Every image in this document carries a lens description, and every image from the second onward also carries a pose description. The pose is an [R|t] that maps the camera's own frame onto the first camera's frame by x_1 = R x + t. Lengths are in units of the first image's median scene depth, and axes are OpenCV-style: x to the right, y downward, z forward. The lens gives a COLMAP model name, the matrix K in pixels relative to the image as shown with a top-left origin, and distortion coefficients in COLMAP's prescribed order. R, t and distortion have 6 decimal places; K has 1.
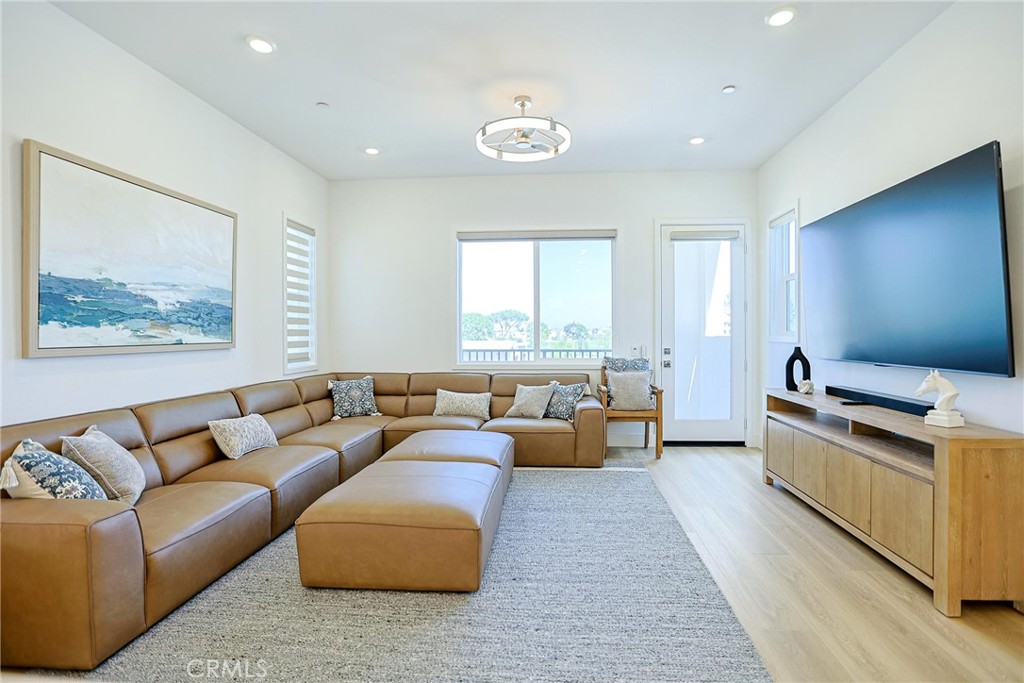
lens RADIAL K [[494.8, 0, 525.8], [0, 494.8, 337.1], [0, 0, 1]] dist [-0.019577, 0.000592]
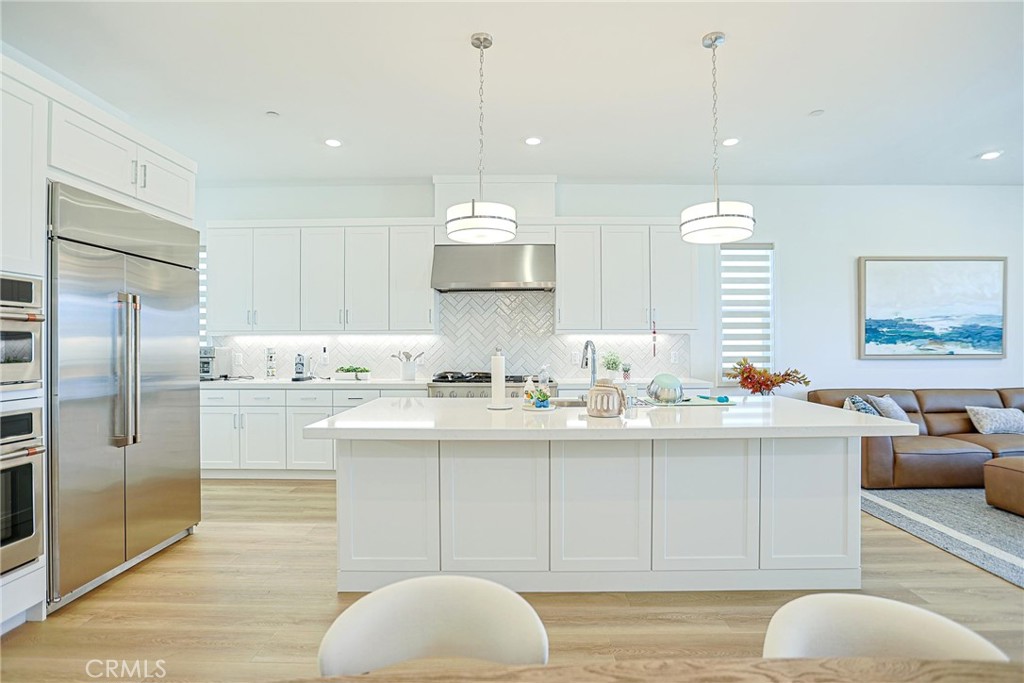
lens RADIAL K [[496.8, 0, 512.0], [0, 496.8, 341.5], [0, 0, 1]] dist [-0.050750, 0.020440]
pose [[0.060937, -0.001944, -0.998140, 0.662806], [-0.005920, 0.999980, -0.002309, -0.013673], [0.998124, 0.006050, 0.060924, -0.431499]]
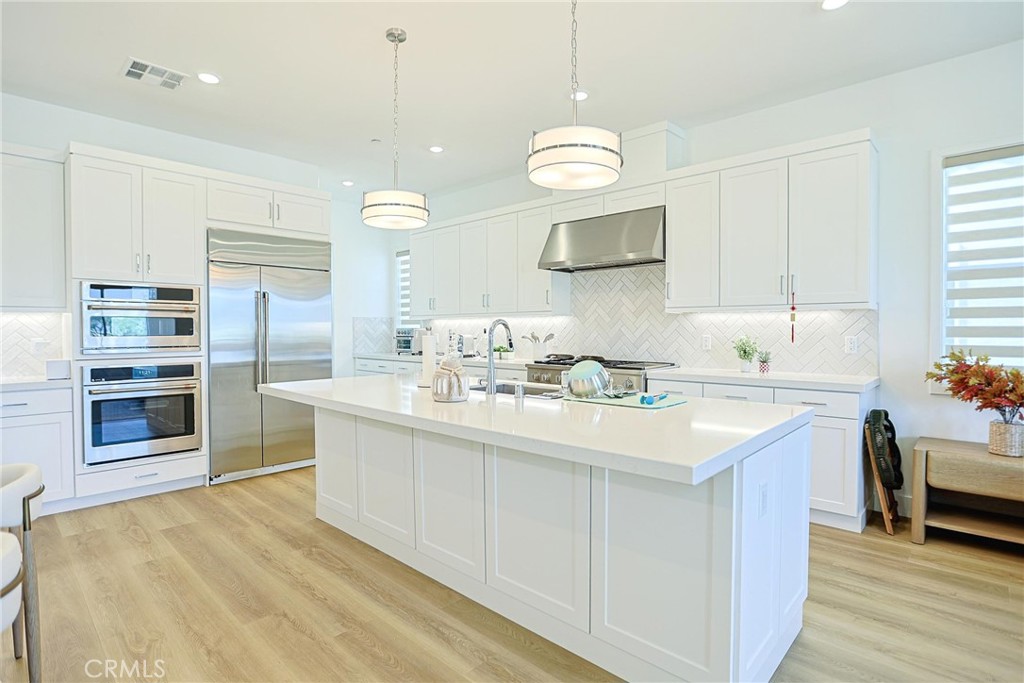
lens RADIAL K [[511.6, 0, 513.1], [0, 511.6, 339.3], [0, 0, 1]] dist [-0.045296, 0.017114]
pose [[-0.629789, 0.019686, -0.776516, 0.436018], [-0.003025, 0.999609, 0.027796, -0.009721], [0.776760, 0.019855, -0.629484, 0.227126]]
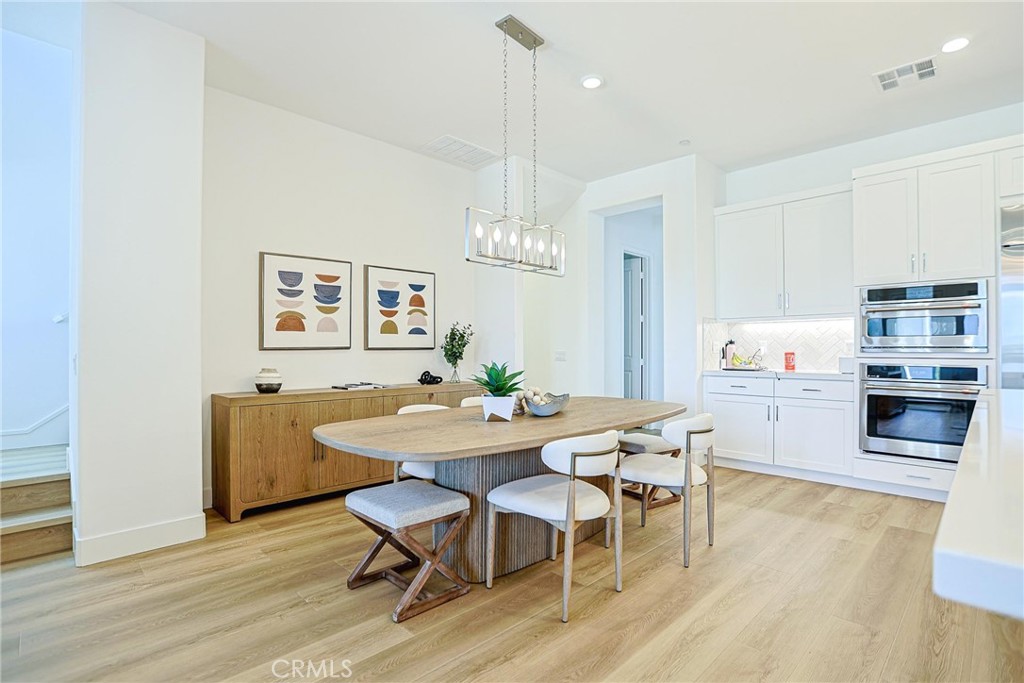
lens RADIAL K [[497.1, 0, 506.9], [0, 497.1, 348.2], [0, 0, 1]] dist [-0.043819, 0.012729]
pose [[-0.753558, 0.004723, 0.657365, 0.098198], [0.010182, 0.999938, 0.004488, 0.026102], [-0.657303, 0.010075, -0.753559, 0.289043]]
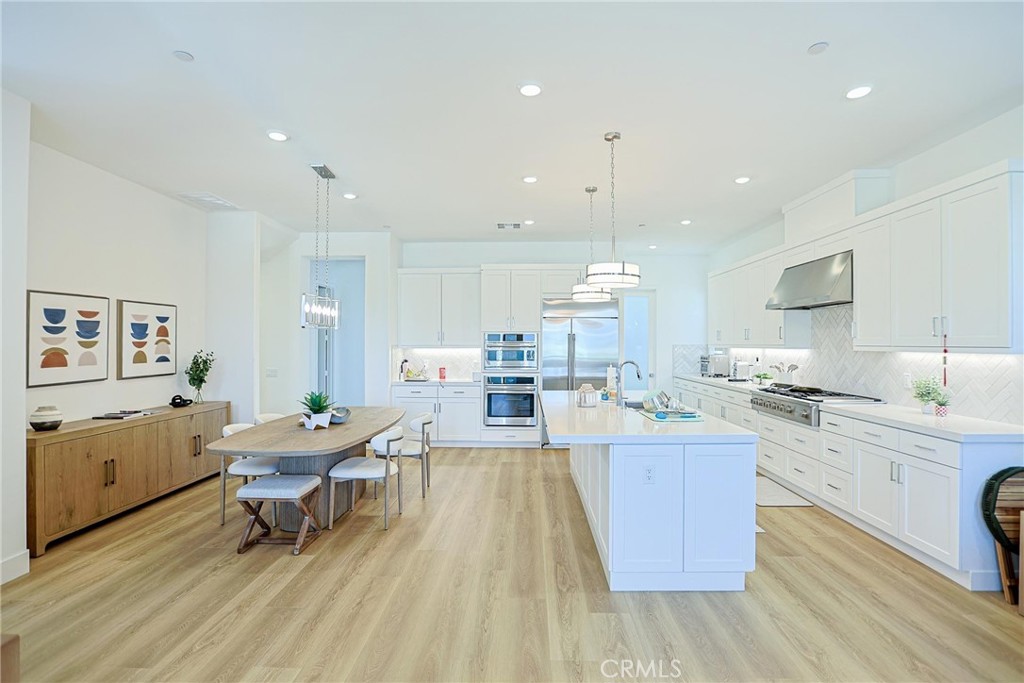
lens RADIAL K [[496.8, 0, 512.0], [0, 496.8, 341.5], [0, 0, 1]] dist [-0.050750, 0.020440]
pose [[-0.999003, 0.003588, -0.044502, 0.192185], [0.003375, 0.999982, 0.004869, -0.068488], [0.044519, 0.004714, -0.998997, 0.892695]]
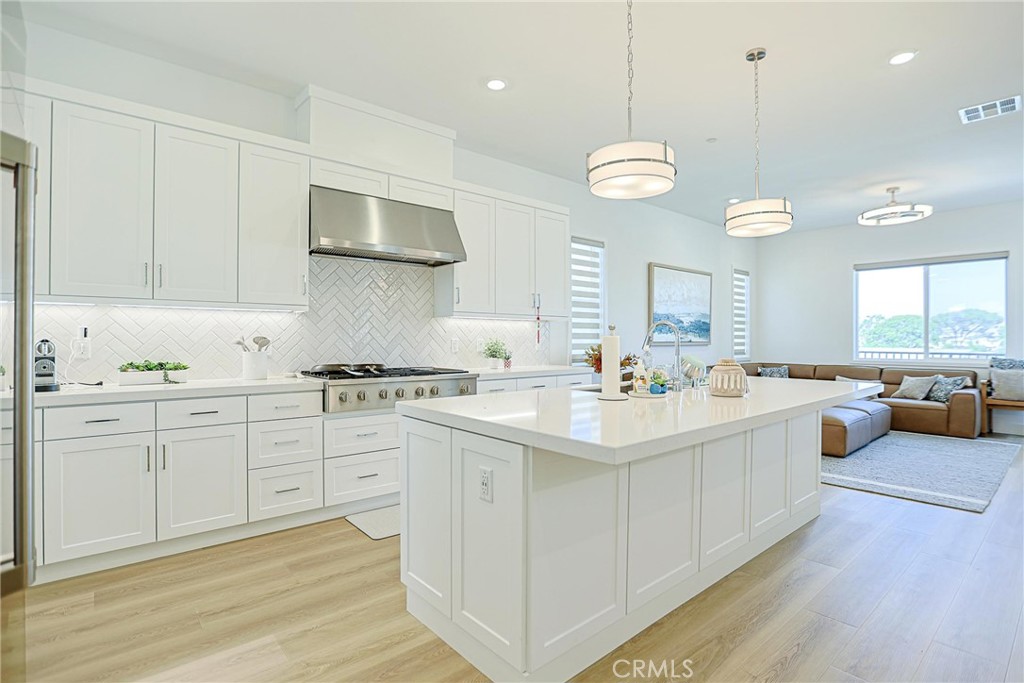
lens RADIAL K [[511.6, 0, 513.1], [0, 511.6, 339.3], [0, 0, 1]] dist [-0.045296, 0.017114]
pose [[0.710562, 0.005152, -0.703615, 0.251798], [-0.010555, 0.999939, -0.003337, 0.016486], [0.703555, 0.009797, 0.710573, -0.969812]]
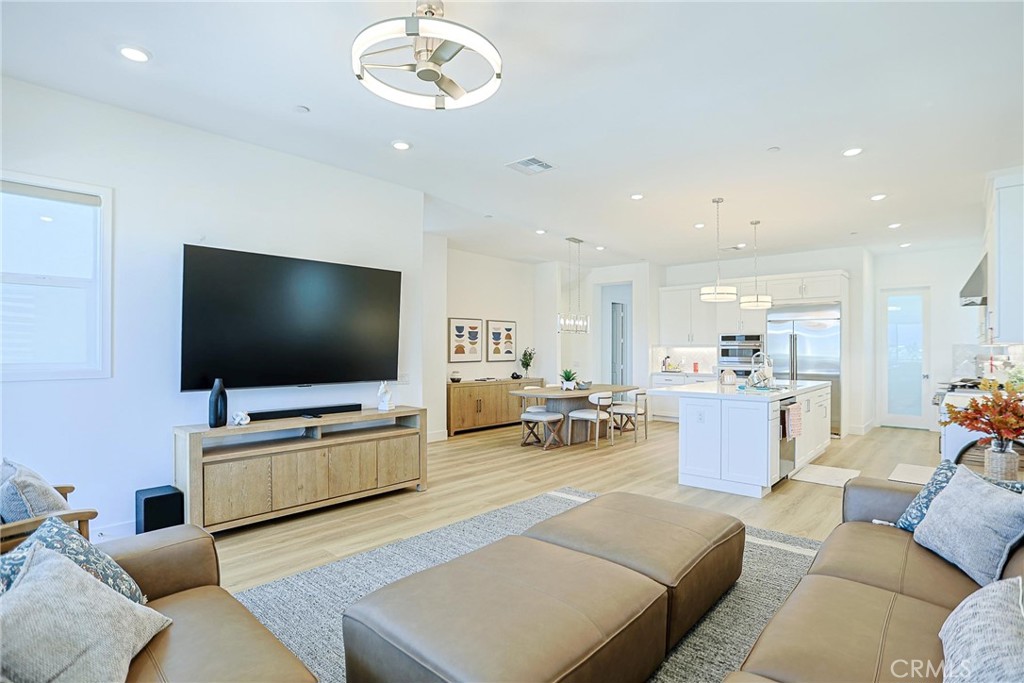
lens RADIAL K [[499.2, 0, 525.2], [0, 499.2, 347.1], [0, 0, 1]] dist [-0.047033, 0.012326]
pose [[-0.796380, 0.005834, 0.604769, -0.482382], [0.007238, 0.999974, -0.000116, -0.038820], [-0.604754, 0.004285, -0.796401, 1.440054]]
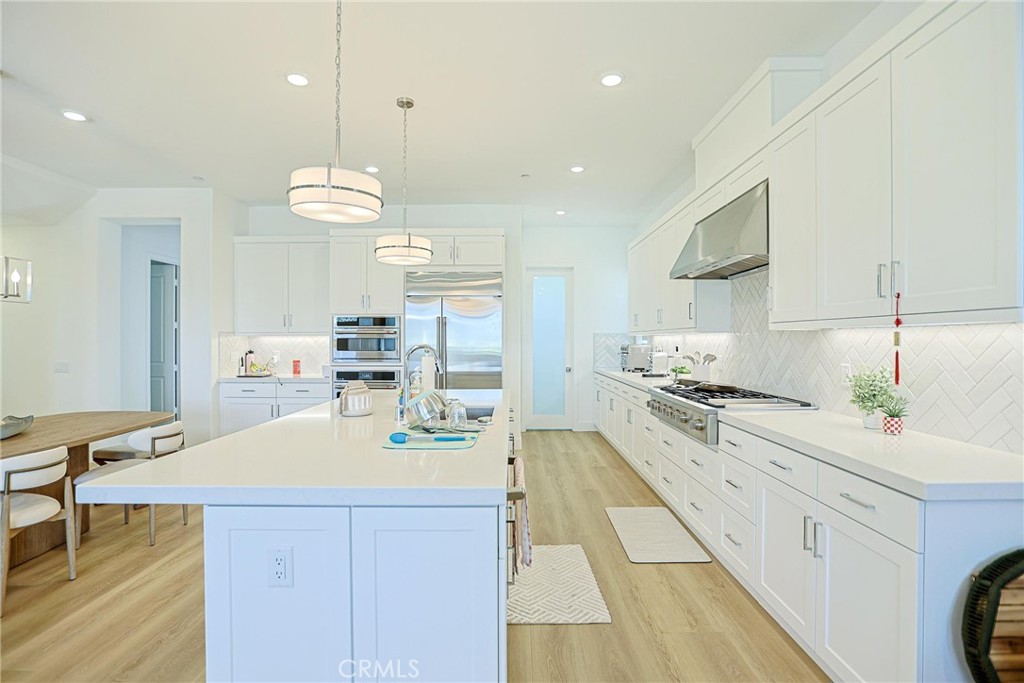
lens RADIAL K [[494.0, 0, 511.2], [0, 494.0, 340.5], [0, 0, 1]] dist [-0.038861, 0.015403]
pose [[-0.997137, 0.004515, -0.075481, -0.209853], [0.003730, 0.999937, 0.010546, -0.031204], [0.075523, 0.010235, -0.997092, 0.507845]]
